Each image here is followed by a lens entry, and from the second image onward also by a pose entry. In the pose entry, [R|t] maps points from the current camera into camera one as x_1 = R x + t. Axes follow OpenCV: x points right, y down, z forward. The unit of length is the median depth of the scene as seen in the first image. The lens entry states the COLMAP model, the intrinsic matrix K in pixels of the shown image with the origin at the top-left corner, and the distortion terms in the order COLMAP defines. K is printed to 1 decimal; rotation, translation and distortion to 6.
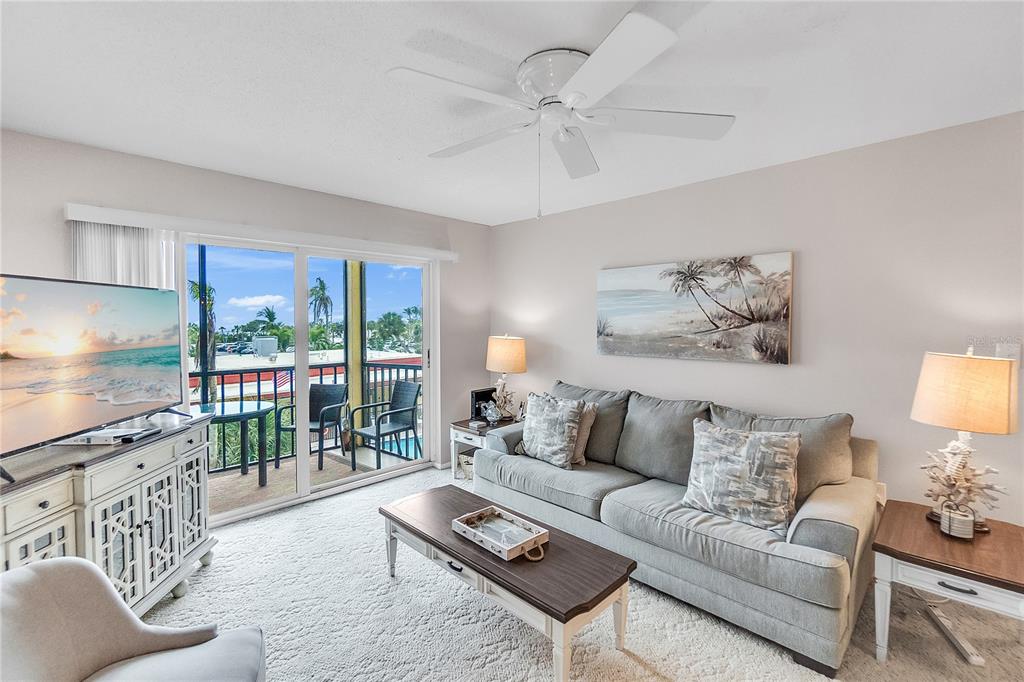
lens RADIAL K [[445.8, 0, 507.8], [0, 445.8, 332.1], [0, 0, 1]] dist [-0.001138, 0.000258]
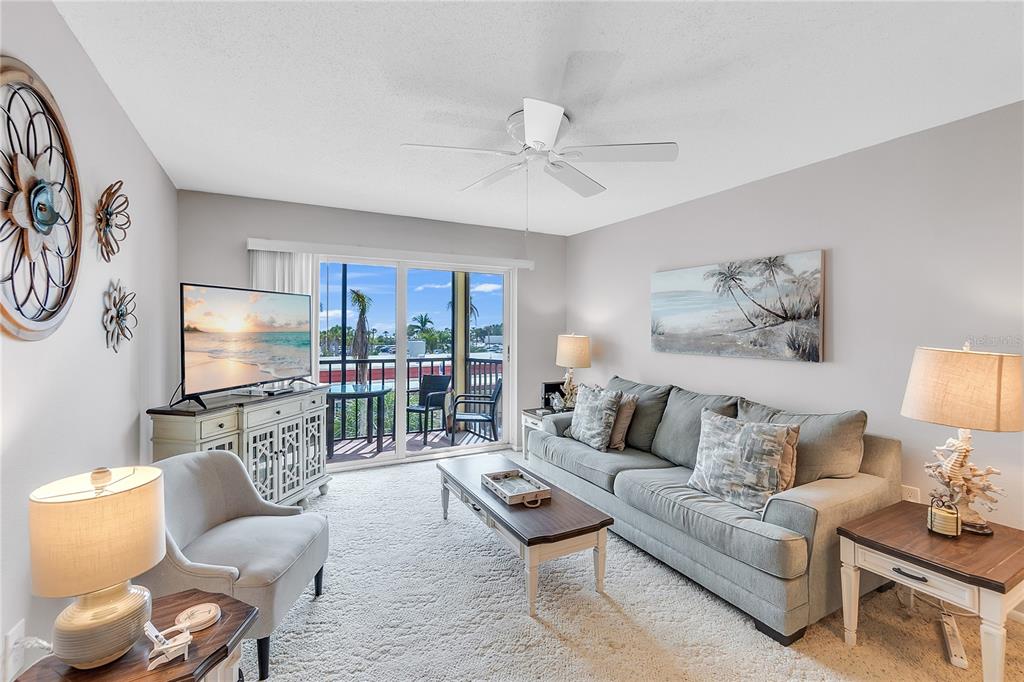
lens RADIAL K [[445.0, 0, 515.4], [0, 445.0, 327.0], [0, 0, 1]] dist [-0.000698, -0.000216]
pose [[0.958460, 0.007811, -0.285121, 0.296242], [-0.015318, 0.999592, -0.024110, 0.031564], [0.284816, 0.027476, 0.958188, -0.173019]]
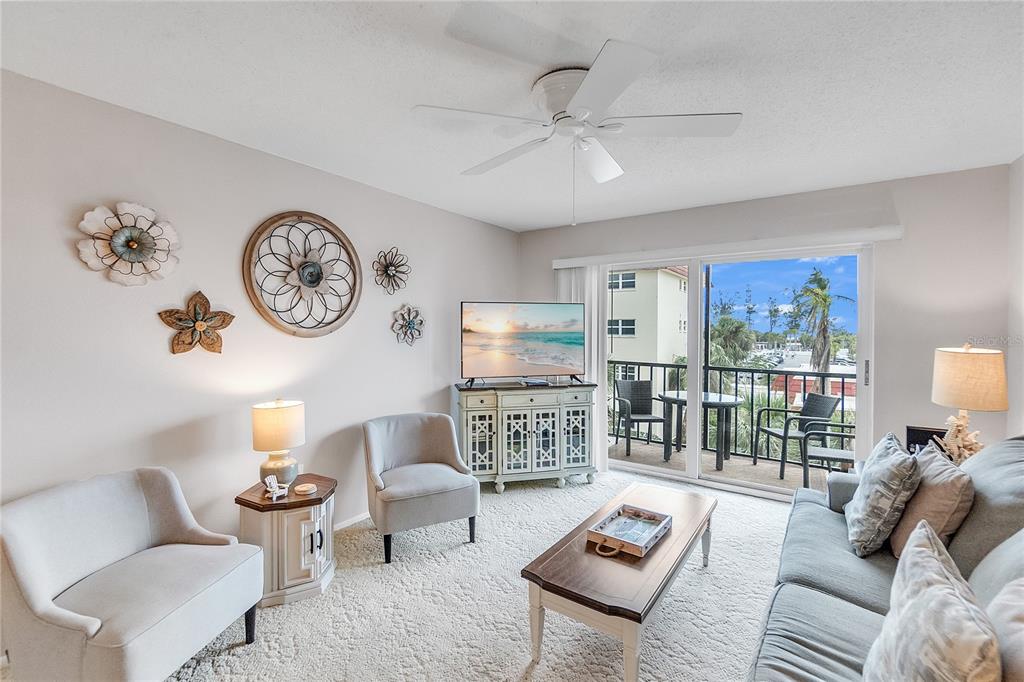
lens RADIAL K [[445.8, 0, 507.8], [0, 445.8, 332.1], [0, 0, 1]] dist [-0.001138, 0.000258]
pose [[0.182158, 0.013260, -0.983180, 0.801007], [-0.032539, 0.999443, 0.007450, 0.006700], [0.982731, 0.030634, 0.182488, 0.458111]]
